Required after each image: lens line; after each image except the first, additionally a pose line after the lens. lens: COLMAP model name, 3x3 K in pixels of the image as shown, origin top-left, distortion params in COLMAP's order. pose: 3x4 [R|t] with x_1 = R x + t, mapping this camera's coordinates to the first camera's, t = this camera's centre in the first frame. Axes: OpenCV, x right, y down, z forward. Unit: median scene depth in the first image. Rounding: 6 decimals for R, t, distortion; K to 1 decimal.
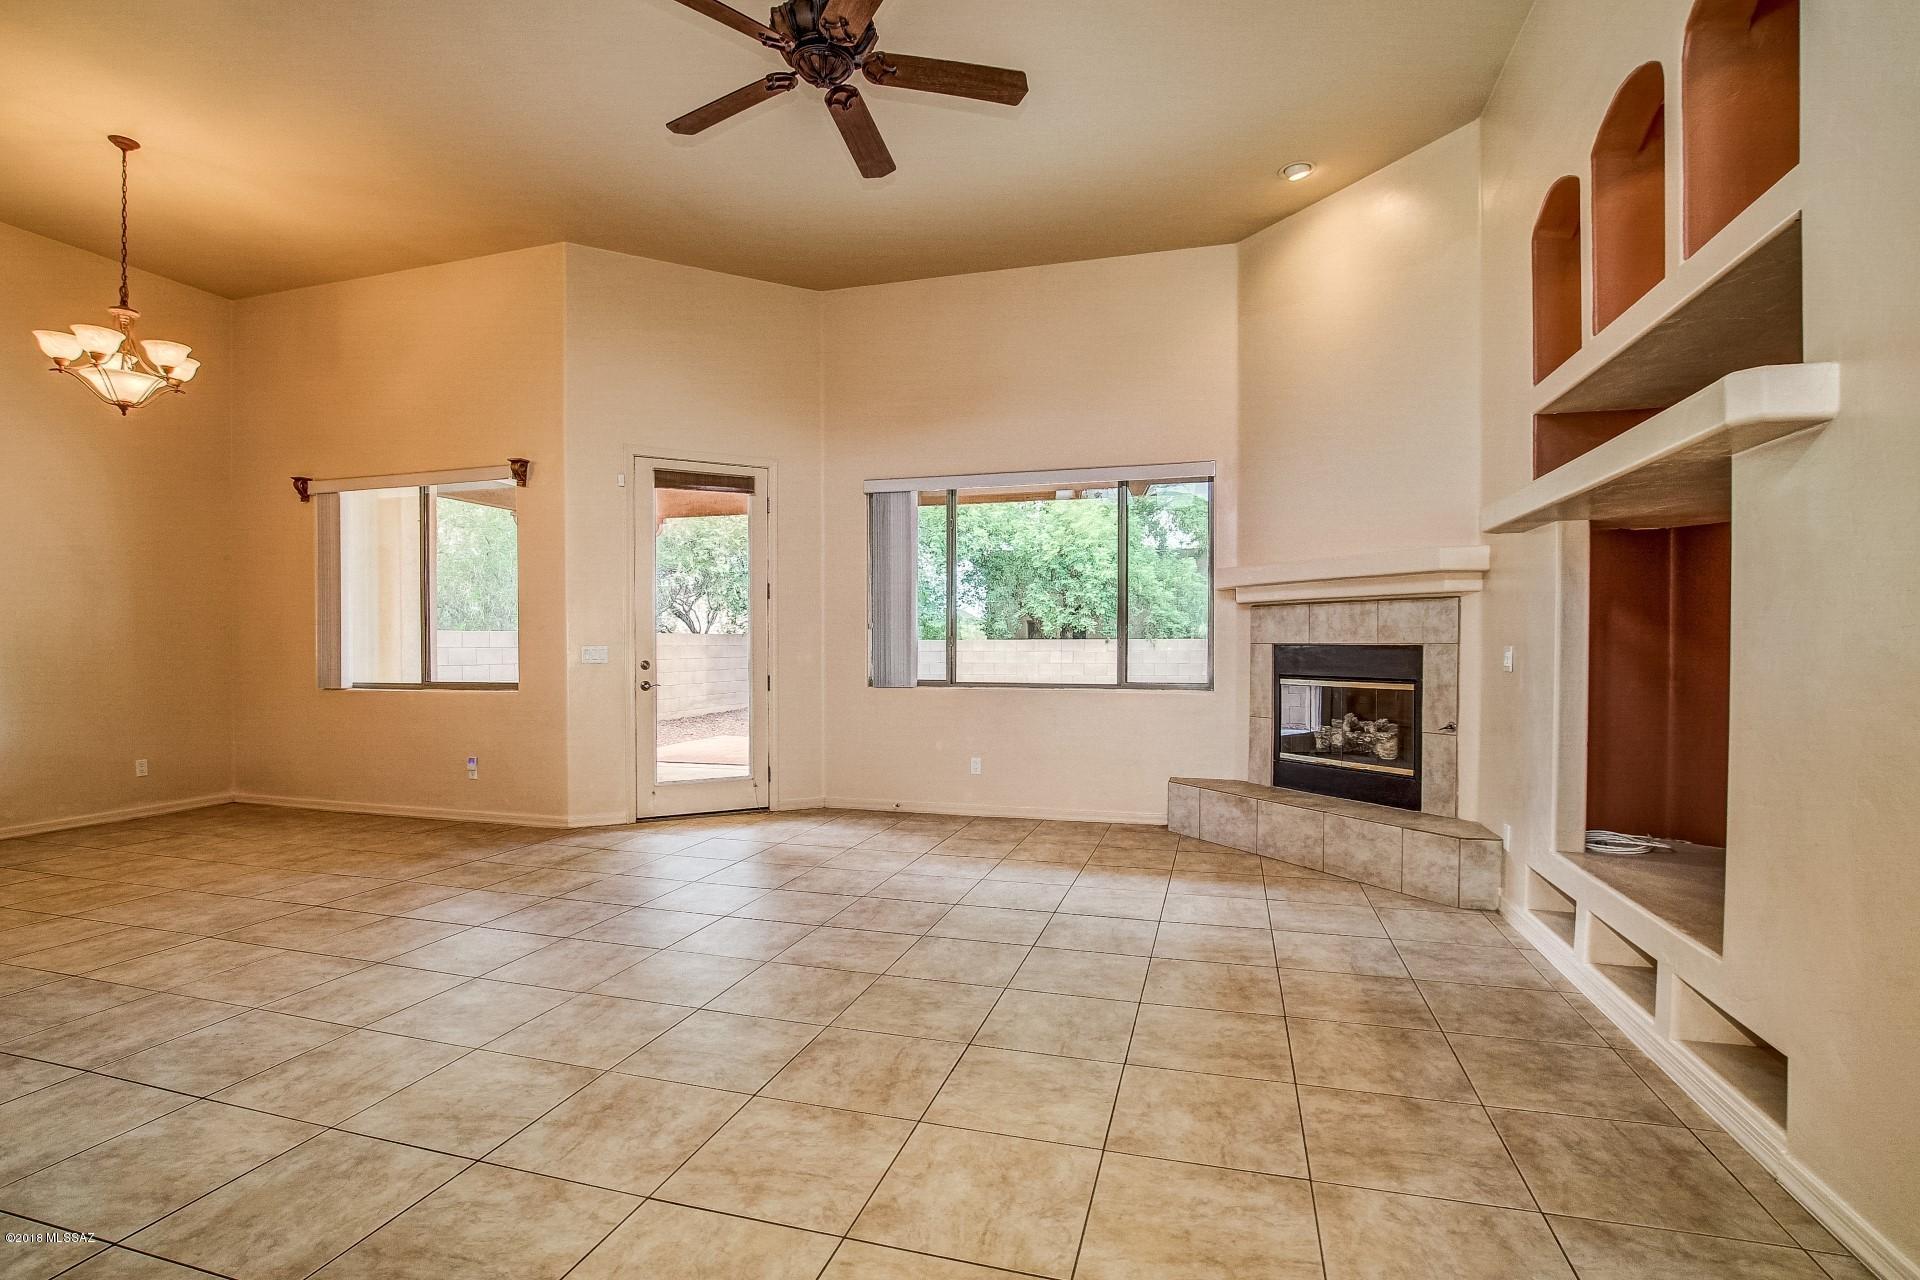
lens RADIAL K [[914.7, 0, 955.7], [0, 914.7, 647.4], [0, 0, 1]] dist [-0.022350, 0.001614]
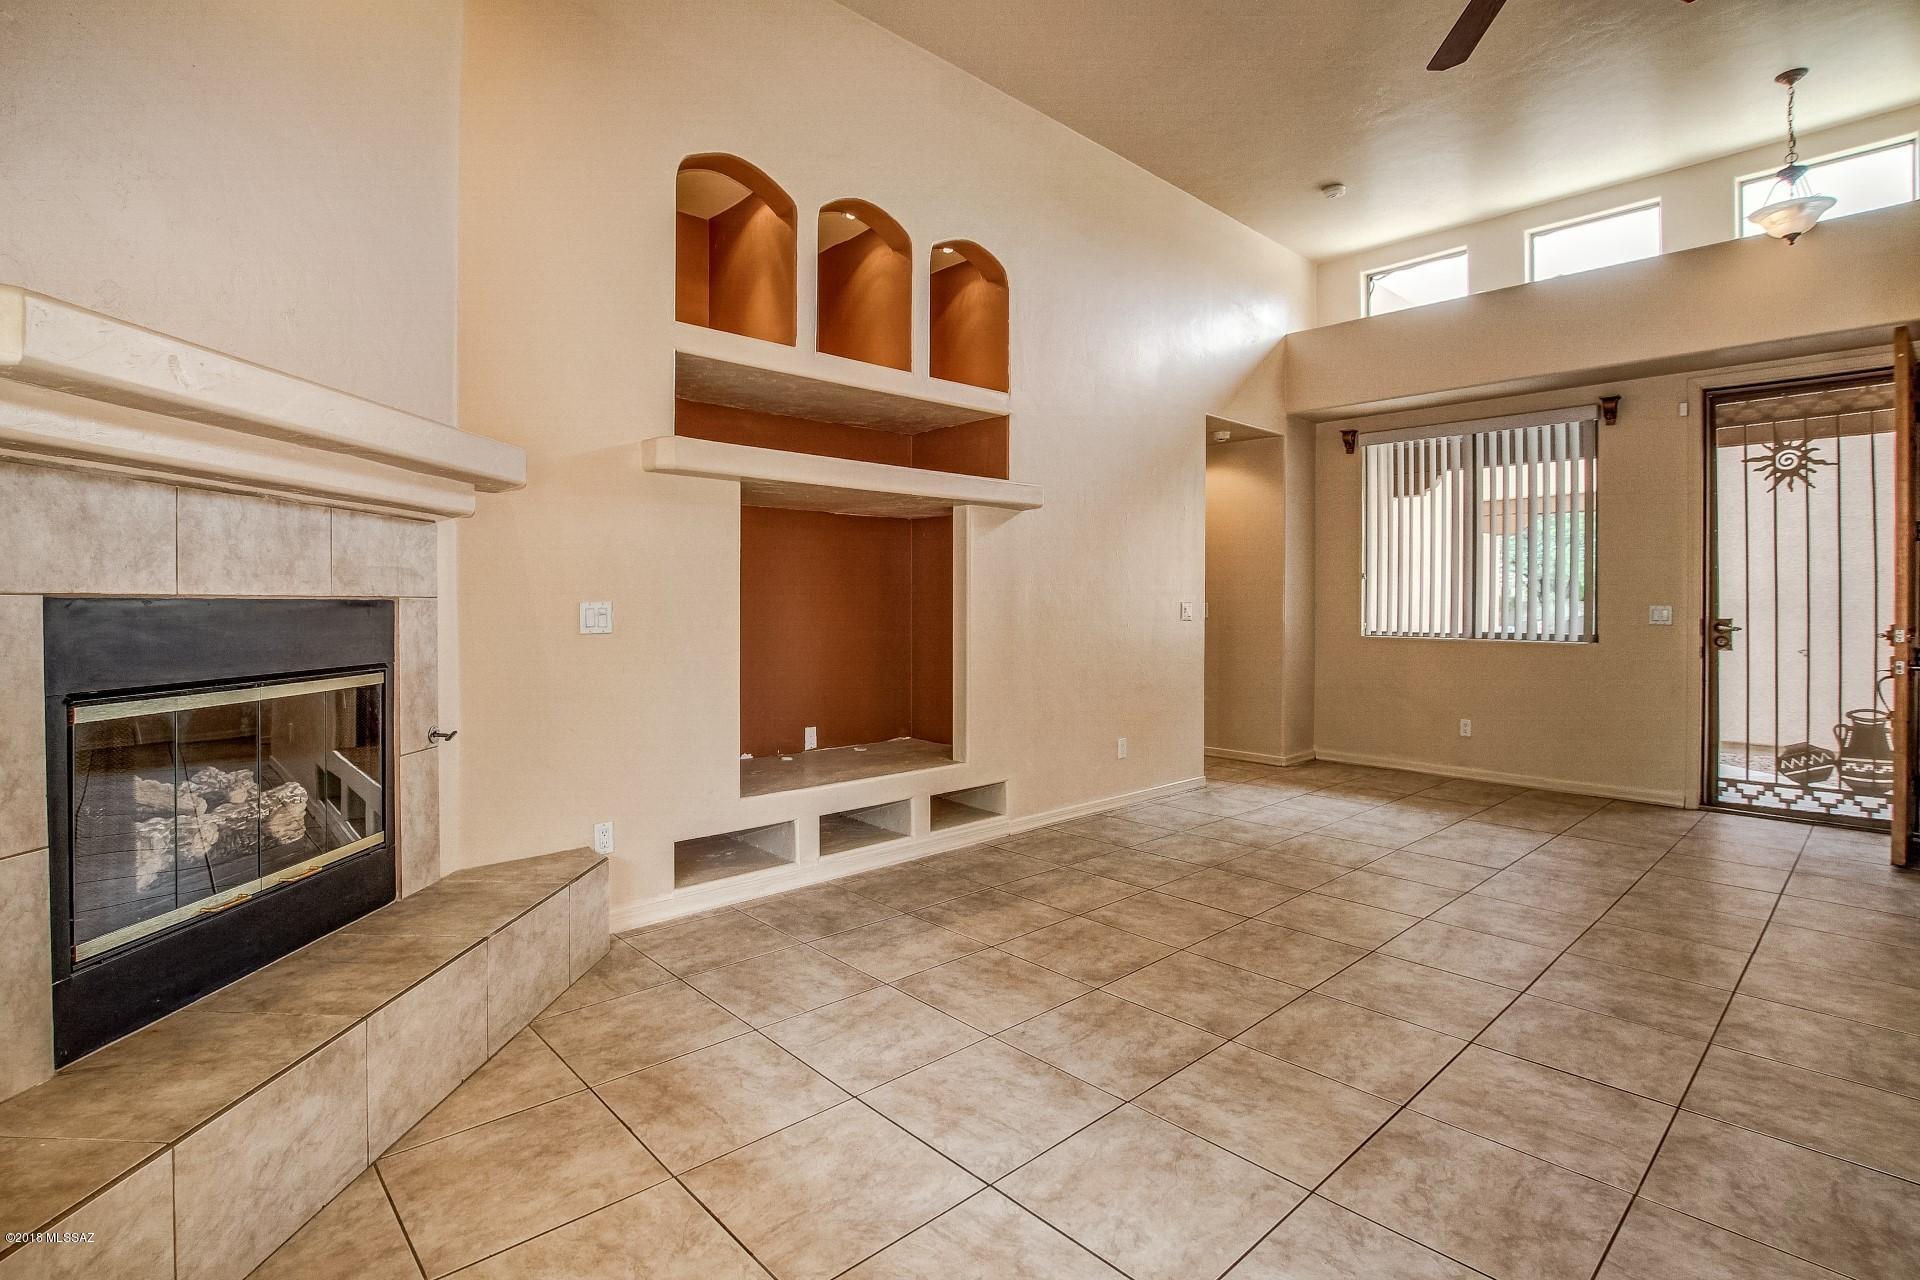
lens RADIAL K [[914.7, 0, 968.3], [0, 914.7, 602.3], [0, 0, 1]] dist [-0.022350, 0.001614]
pose [[-0.866086, -0.003455, 0.499883, -0.083366], [-0.001257, 0.999988, 0.004734, -0.004985], [-0.499893, 0.003472, -0.866080, 1.649262]]
